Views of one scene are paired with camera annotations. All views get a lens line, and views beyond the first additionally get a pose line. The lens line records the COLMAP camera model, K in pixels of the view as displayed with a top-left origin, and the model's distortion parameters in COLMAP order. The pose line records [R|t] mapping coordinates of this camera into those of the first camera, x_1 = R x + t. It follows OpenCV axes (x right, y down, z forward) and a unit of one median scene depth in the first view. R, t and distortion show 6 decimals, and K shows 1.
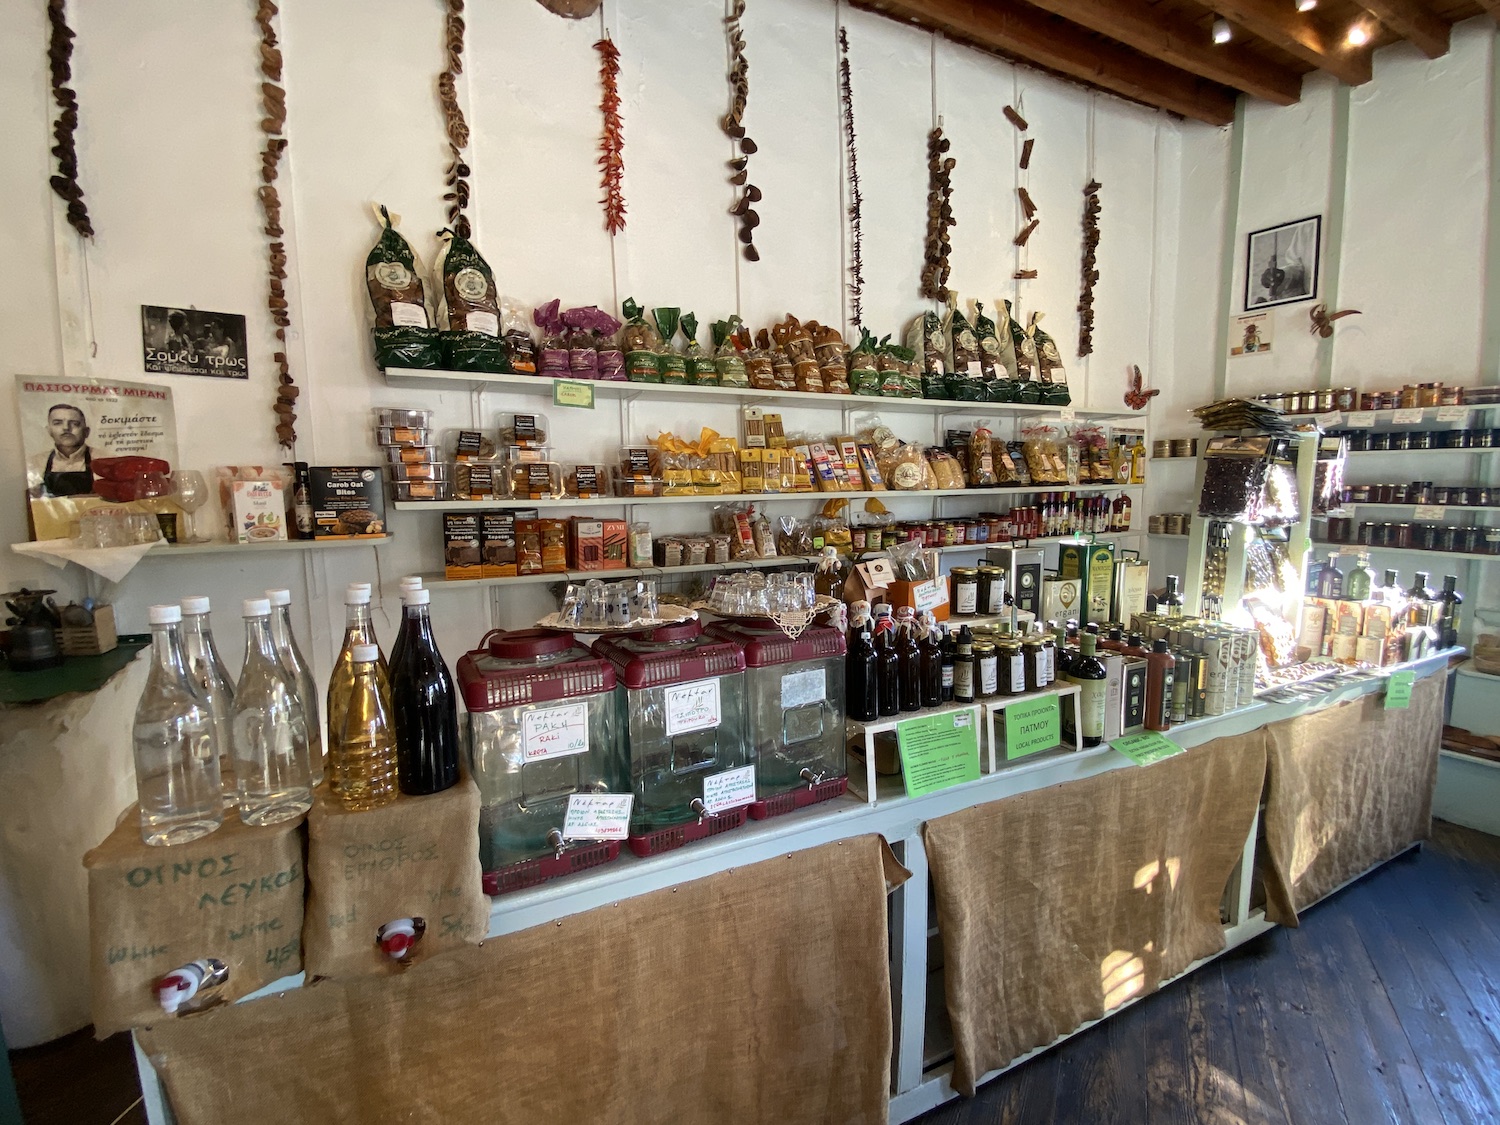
lens RADIAL K [[674.6, 0, 764.5], [0, 674.6, 566.0], [0, 0, 1]] dist [0.011343, -0.003430]
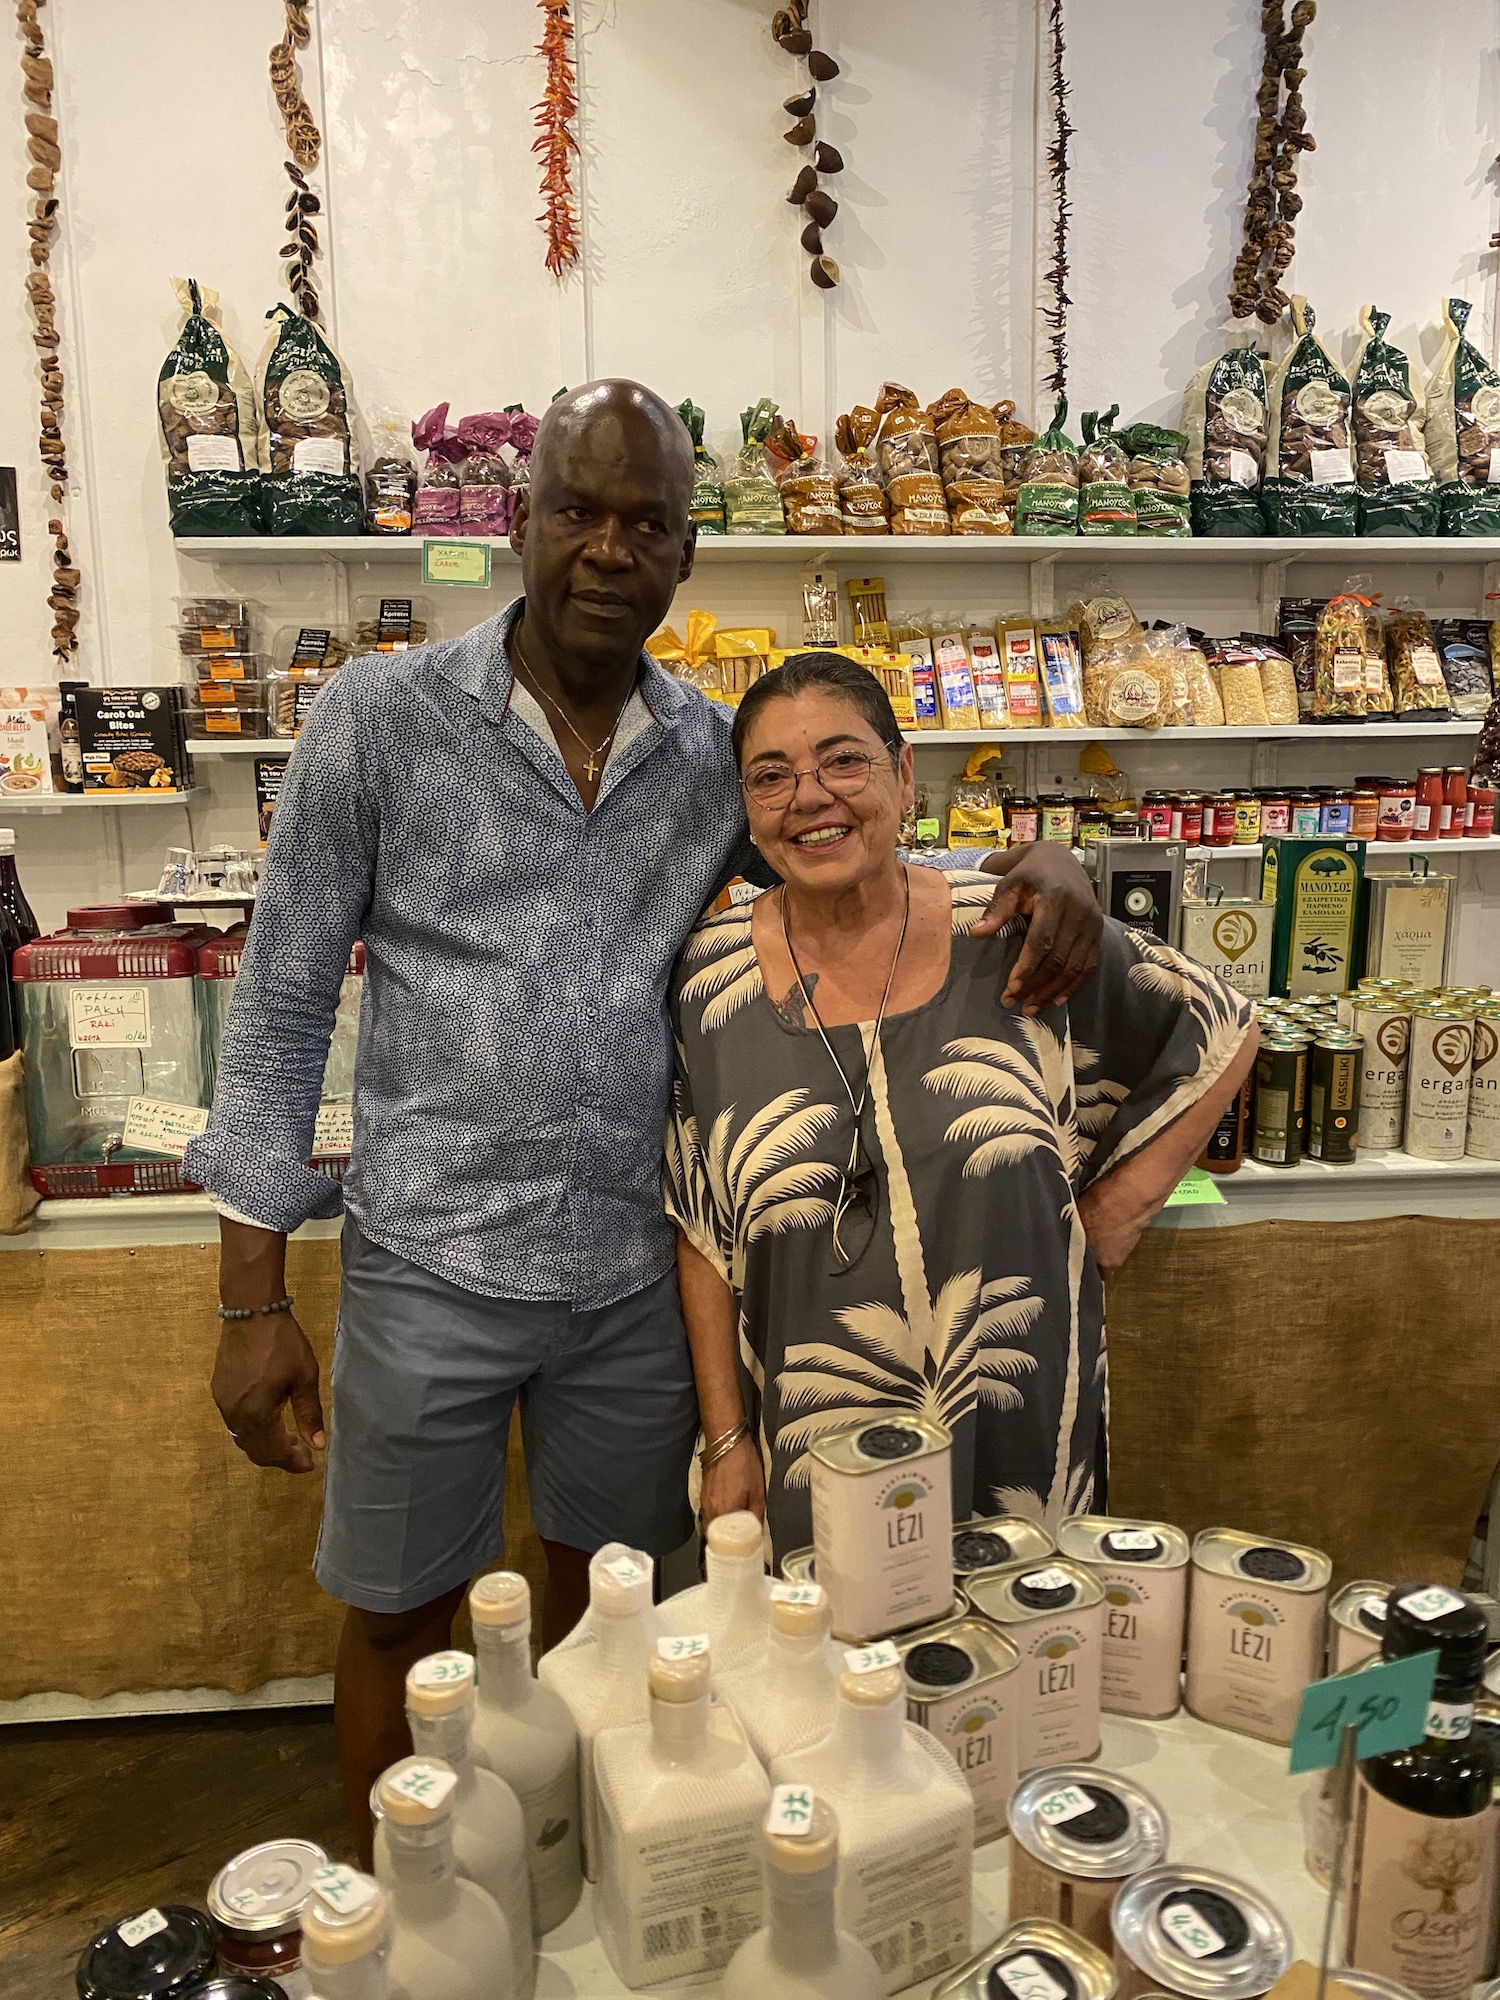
lens RADIAL K [[1536.7, 0, 760.8], [0, 1536.7, 994.6], [0, 0, 1]] dist [0.011248, 0.016508]
pose [[0.937206, 0.067149, -0.342252, 0.488081], [-0.044264, 0.996257, 0.074254, 0.016283], [0.345957, -0.054441, 0.936670, -0.229452]]
